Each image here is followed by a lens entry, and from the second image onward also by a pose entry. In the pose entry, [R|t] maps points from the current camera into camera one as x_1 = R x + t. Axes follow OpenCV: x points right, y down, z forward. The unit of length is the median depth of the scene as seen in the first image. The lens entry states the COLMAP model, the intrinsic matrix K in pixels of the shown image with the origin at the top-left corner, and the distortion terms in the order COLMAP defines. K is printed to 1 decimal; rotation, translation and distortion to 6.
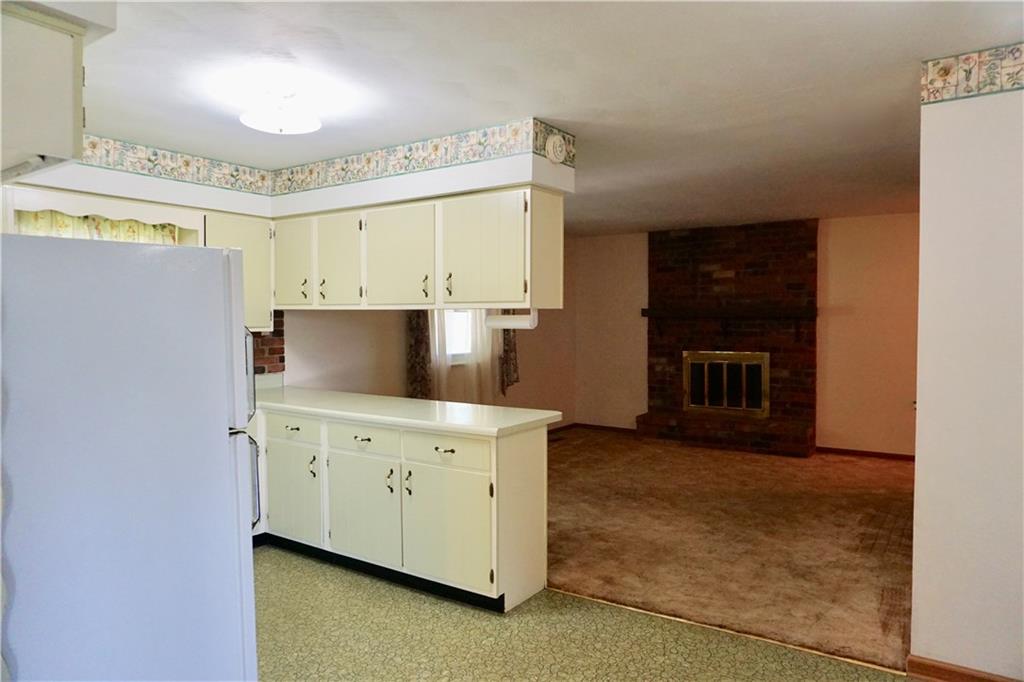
lens RADIAL K [[684.6, 0, 513.6], [0, 684.6, 343.1], [0, 0, 1]] dist [-0.053070, 0.037003]
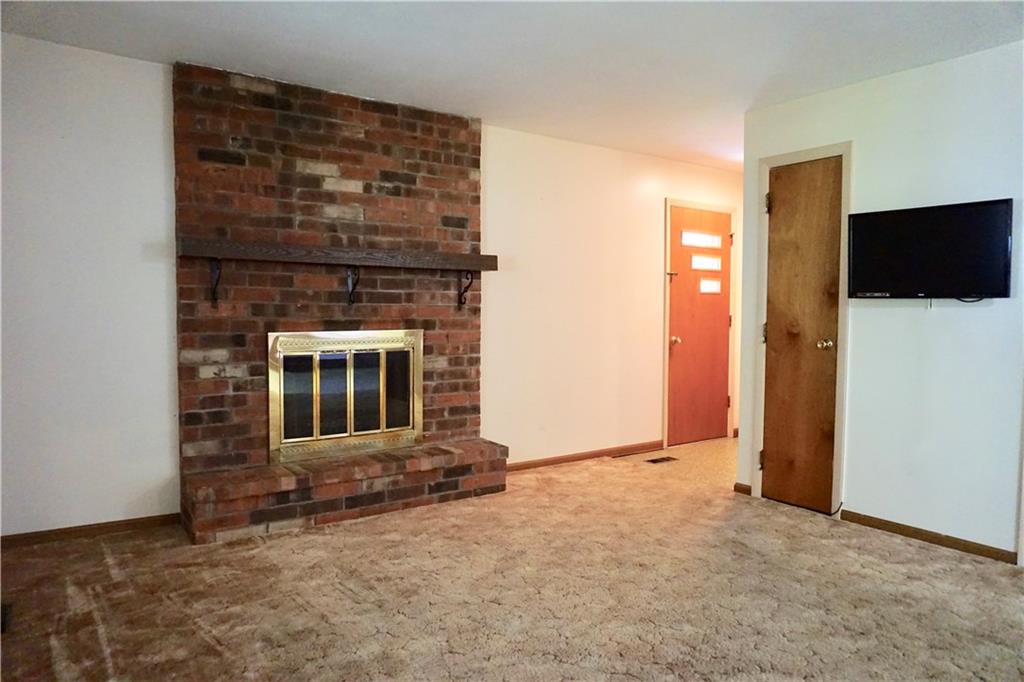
lens RADIAL K [[684.6, 0, 513.6], [0, 684.6, 343.1], [0, 0, 1]] dist [-0.053070, 0.037003]
pose [[0.334100, -0.041331, 0.941631, -0.167680], [0.022070, 0.999107, 0.036023, 0.006337], [-0.942279, 0.008747, 0.334714, 0.762275]]
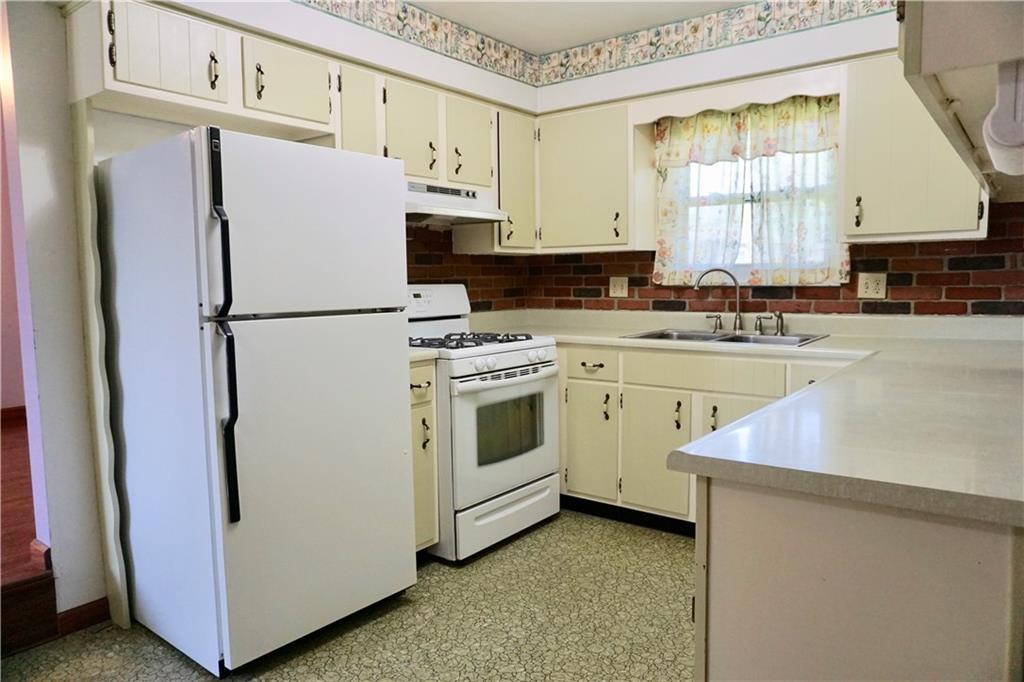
lens RADIAL K [[684.6, 0, 513.6], [0, 684.6, 343.1], [0, 0, 1]] dist [-0.053070, 0.037003]
pose [[-0.046122, 0.093628, -0.994538, 0.155695], [-0.022603, 0.995245, 0.094743, 0.017662], [0.998680, 0.026849, -0.043786, 0.428134]]
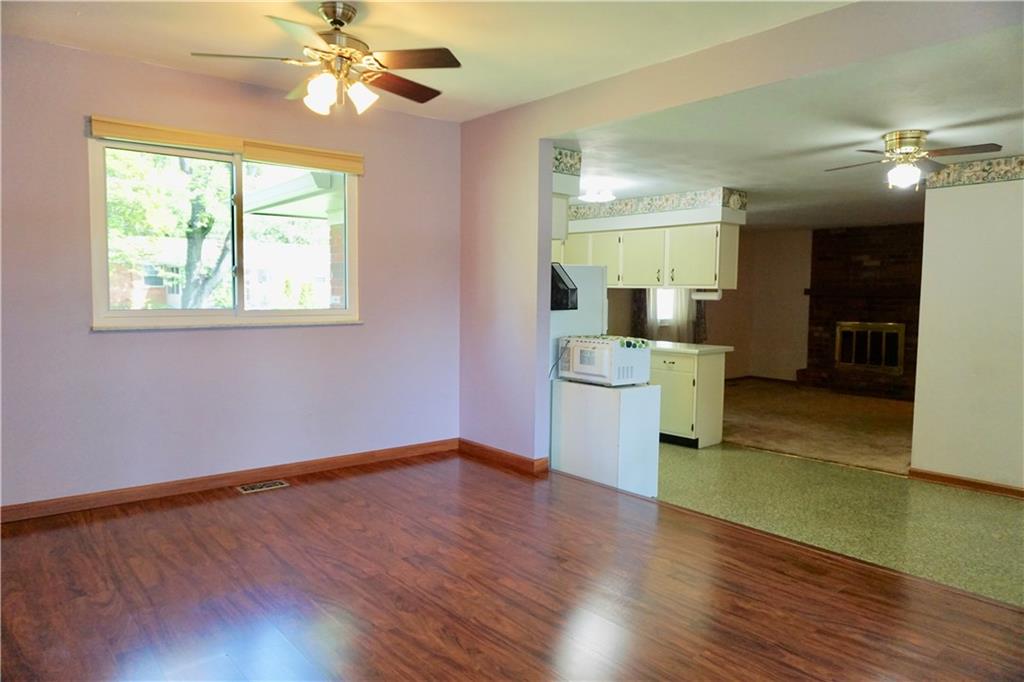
lens RADIAL K [[684.6, 0, 513.6], [0, 684.6, 343.1], [0, 0, 1]] dist [-0.053070, 0.037003]
pose [[0.965647, 0.032023, -0.257877, -0.014868], [-0.022767, 0.998988, 0.038802, 0.018551], [0.258859, -0.031598, 0.965398, -0.469866]]
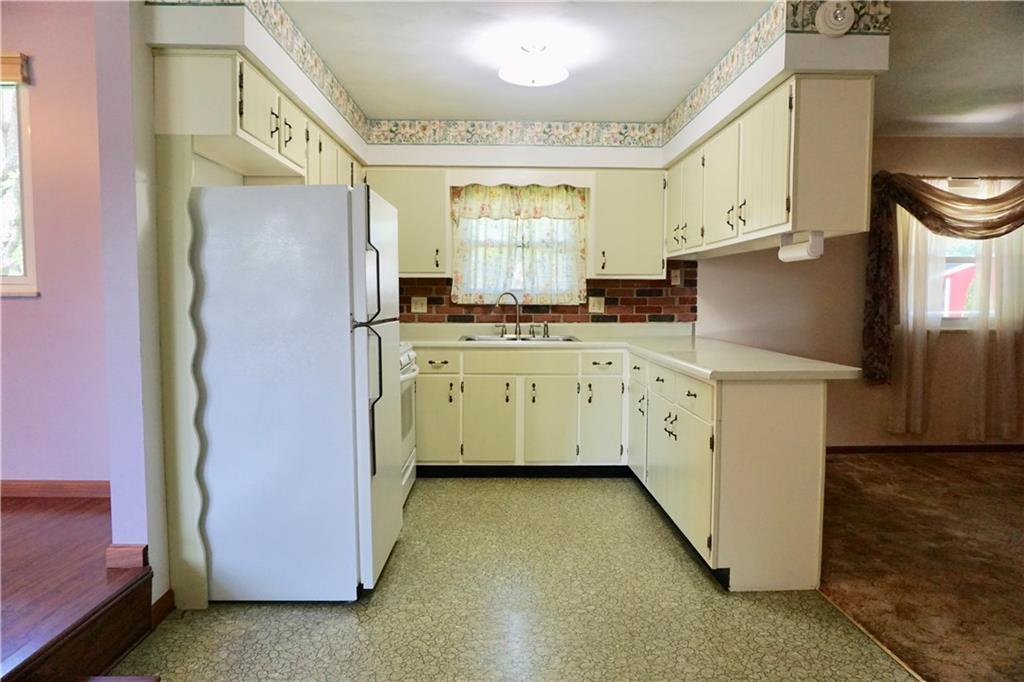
lens RADIAL K [[689.4, 0, 513.9], [0, 689.4, 342.1], [0, 0, 1]] dist [-0.054130, 0.043208]
pose [[0.589222, 0.054890, -0.806104, 0.241731], [-0.033636, 0.998491, 0.043404, 0.027574], [0.807271, 0.001540, 0.590179, 0.133886]]
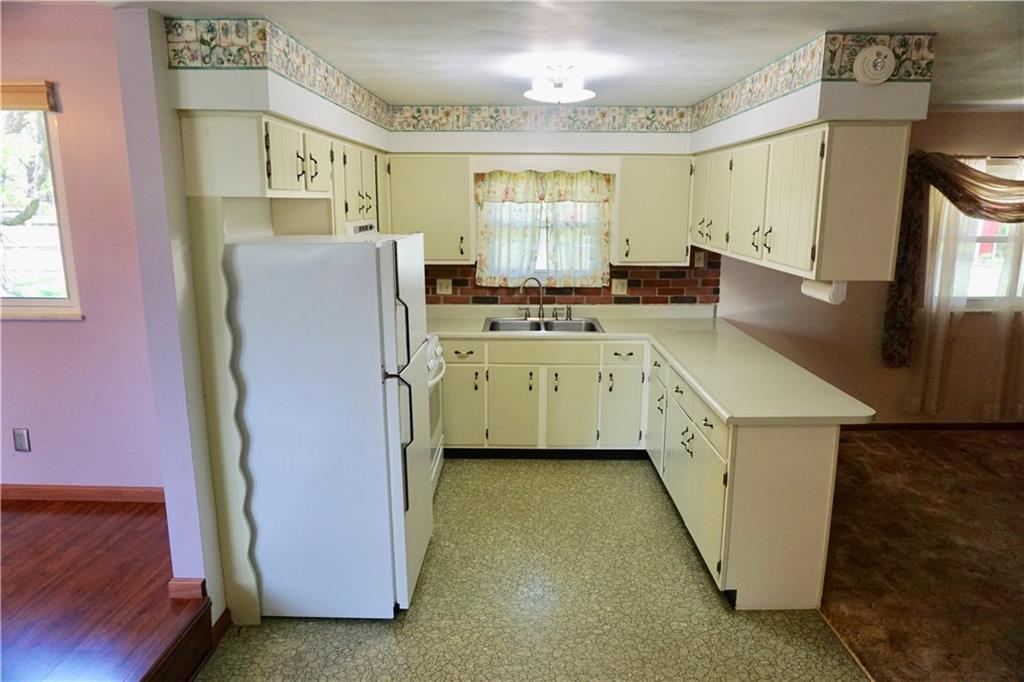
lens RADIAL K [[684.6, 0, 513.6], [0, 684.6, 343.1], [0, 0, 1]] dist [-0.053070, 0.037003]
pose [[0.562368, 0.170588, -0.809100, 0.241042], [-0.033630, 0.982397, 0.183751, -0.056409], [0.826203, -0.076126, 0.558205, 0.128918]]
